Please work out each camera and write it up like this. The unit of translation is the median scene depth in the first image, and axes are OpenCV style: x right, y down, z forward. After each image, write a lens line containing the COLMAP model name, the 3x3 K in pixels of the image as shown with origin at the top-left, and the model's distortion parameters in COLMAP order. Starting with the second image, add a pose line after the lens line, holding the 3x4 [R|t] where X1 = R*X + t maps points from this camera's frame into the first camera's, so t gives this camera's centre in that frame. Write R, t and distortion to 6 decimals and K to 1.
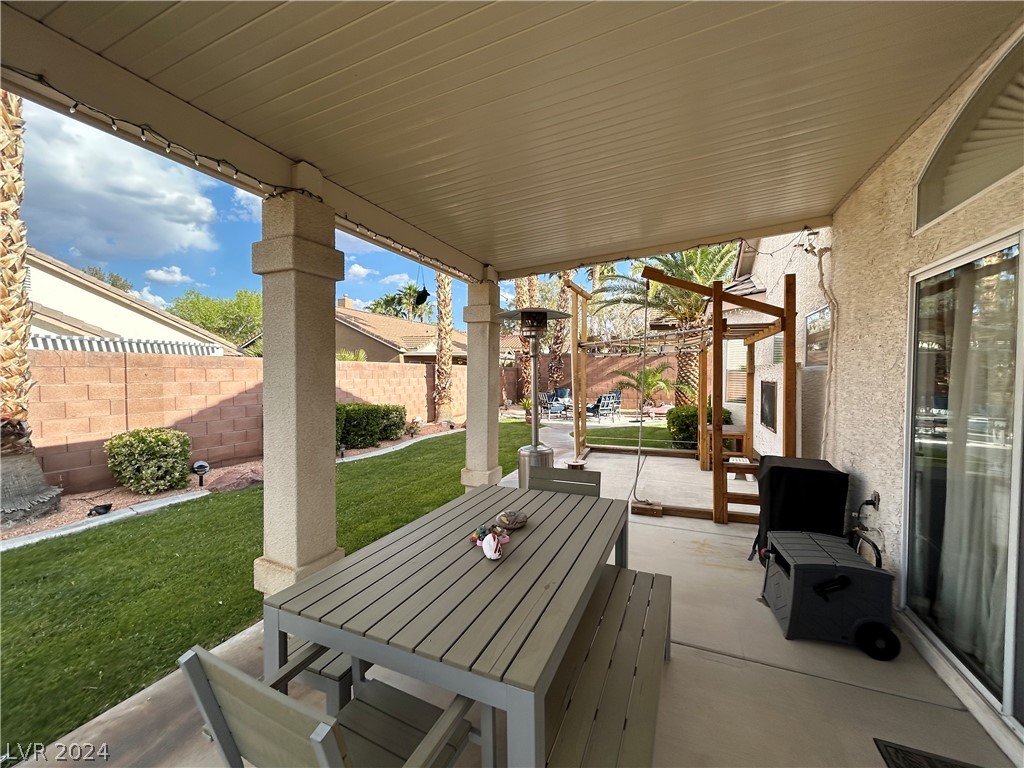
lens RADIAL K [[411.2, 0, 512.0], [0, 411.2, 384.0], [0, 0, 1]] dist [-0.002988, 0.000099]
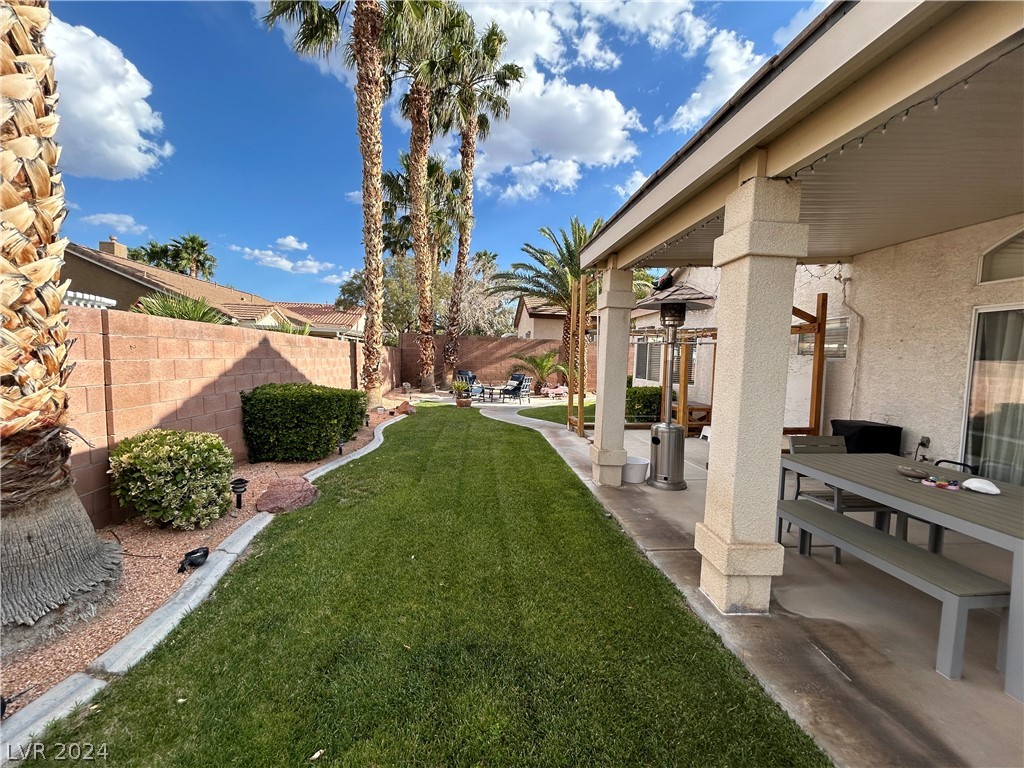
lens RADIAL K [[411.2, 0, 512.0], [0, 411.2, 384.0], [0, 0, 1]] dist [-0.002988, 0.000099]
pose [[0.882712, -0.008136, 0.469843, -0.584513], [-0.012438, 0.999095, 0.040669, 0.001610], [-0.469749, -0.041743, 0.881813, 0.148198]]
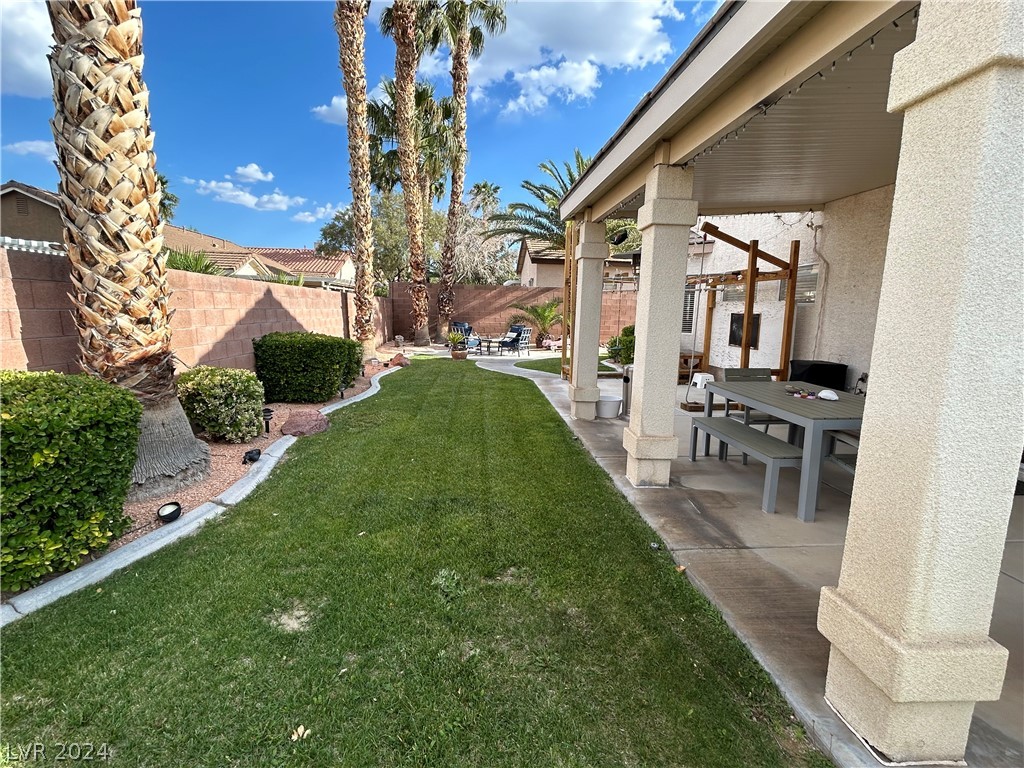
lens RADIAL K [[480.8, 0, 512.0], [0, 480.8, 384.0], [0, 0, 1]] dist [-0.001652, -0.000820]
pose [[0.890869, -0.056888, 0.450685, -0.650397], [-0.002822, 0.991415, 0.130720, 0.014872], [-0.454252, -0.117727, 0.883060, -0.081852]]
